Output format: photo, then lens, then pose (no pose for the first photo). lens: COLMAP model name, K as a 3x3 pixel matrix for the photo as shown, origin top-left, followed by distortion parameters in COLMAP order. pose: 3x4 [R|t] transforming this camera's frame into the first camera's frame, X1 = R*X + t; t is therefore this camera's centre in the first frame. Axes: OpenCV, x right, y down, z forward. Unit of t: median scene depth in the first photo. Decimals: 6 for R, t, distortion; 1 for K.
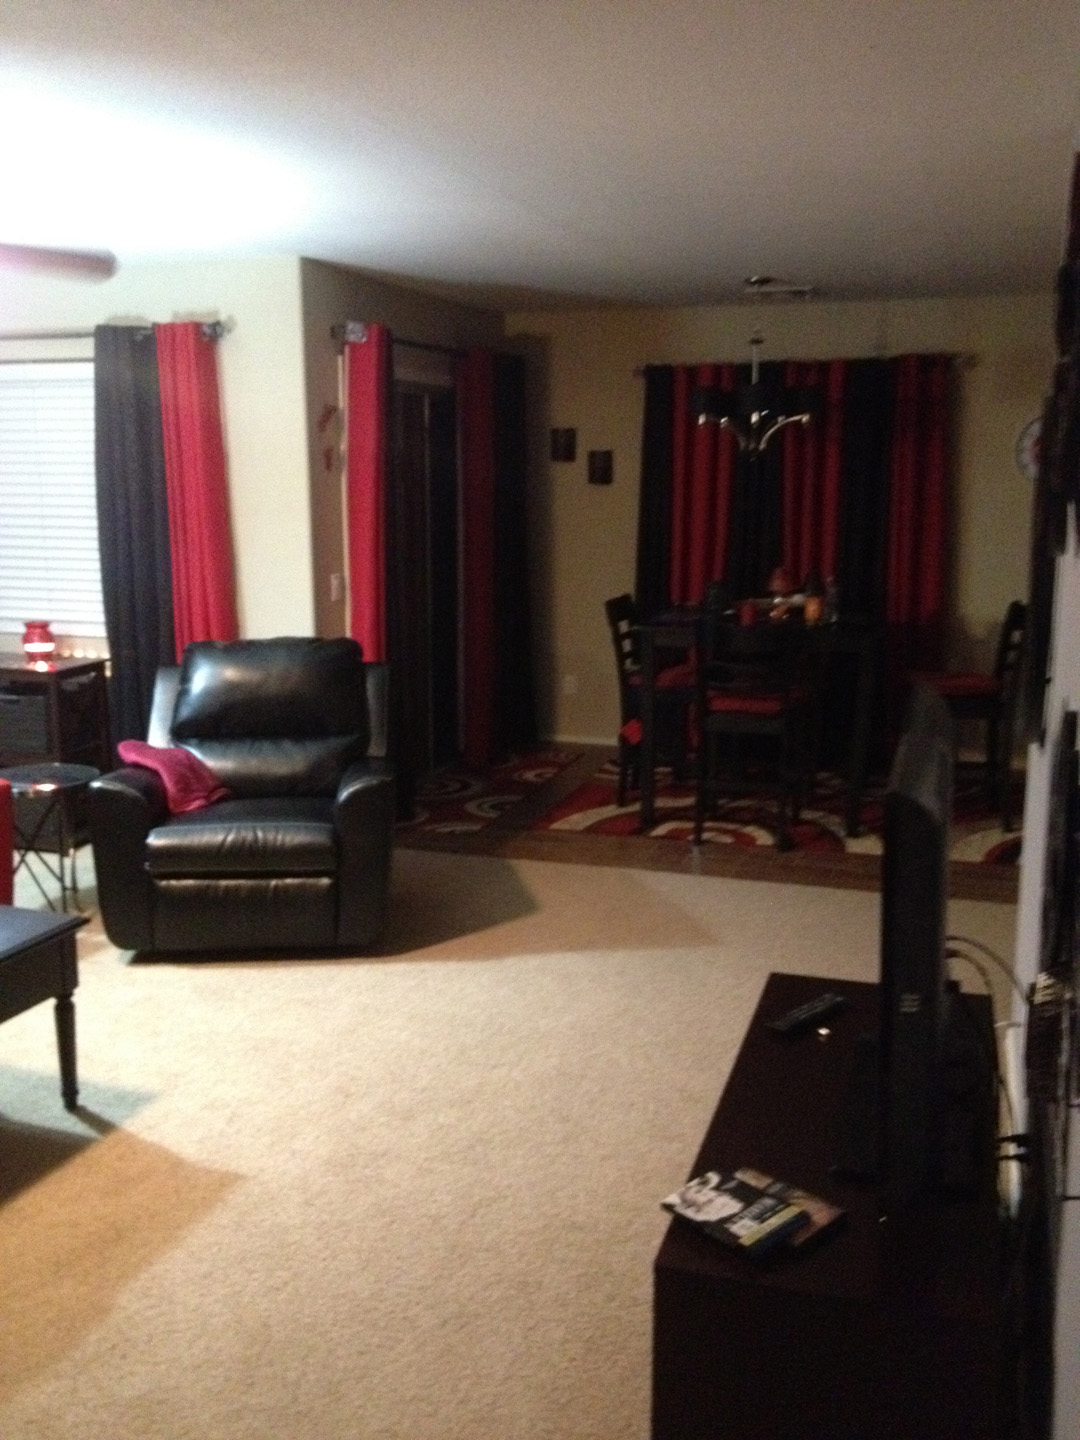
lens RADIAL K [[1341.5, 0, 542.2], [0, 1341.5, 703.4], [0, 0, 1]] dist [0.092160, -0.208110]
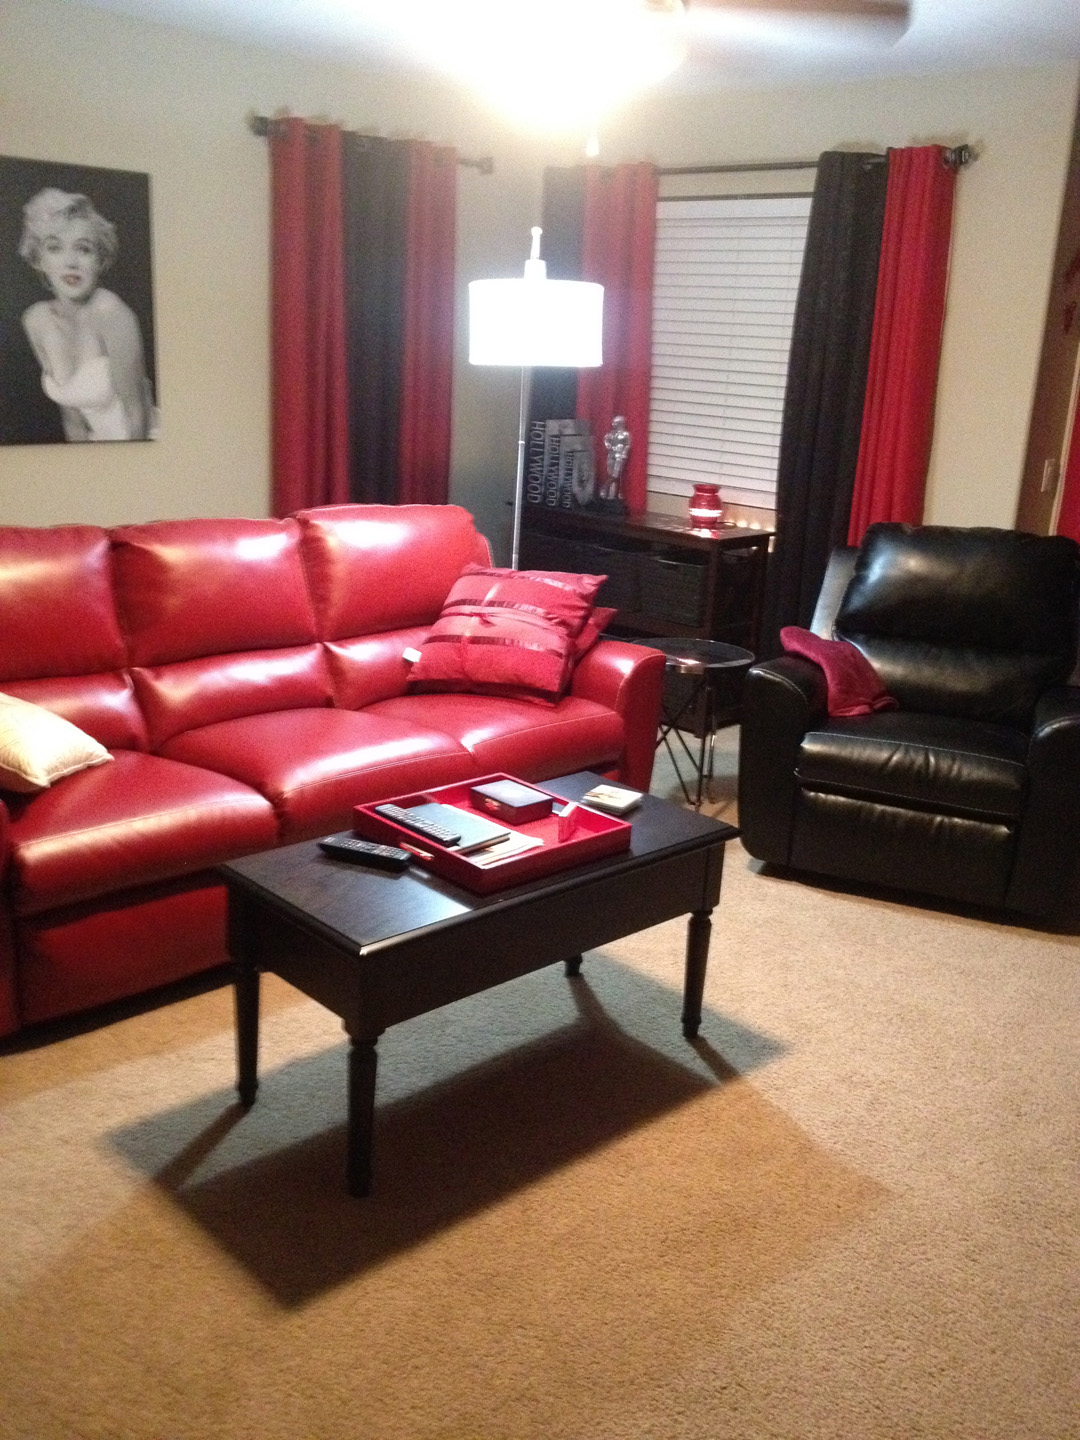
lens RADIAL K [[1383.2, 0, 540.2], [0, 1383.2, 666.6], [0, 0, 1]] dist [0.091358, -0.006115]
pose [[0.891973, 0.152173, -0.425708, -0.063350], [-0.130178, 0.988218, 0.080489, 0.001727], [0.432941, -0.016376, 0.901274, 0.109044]]
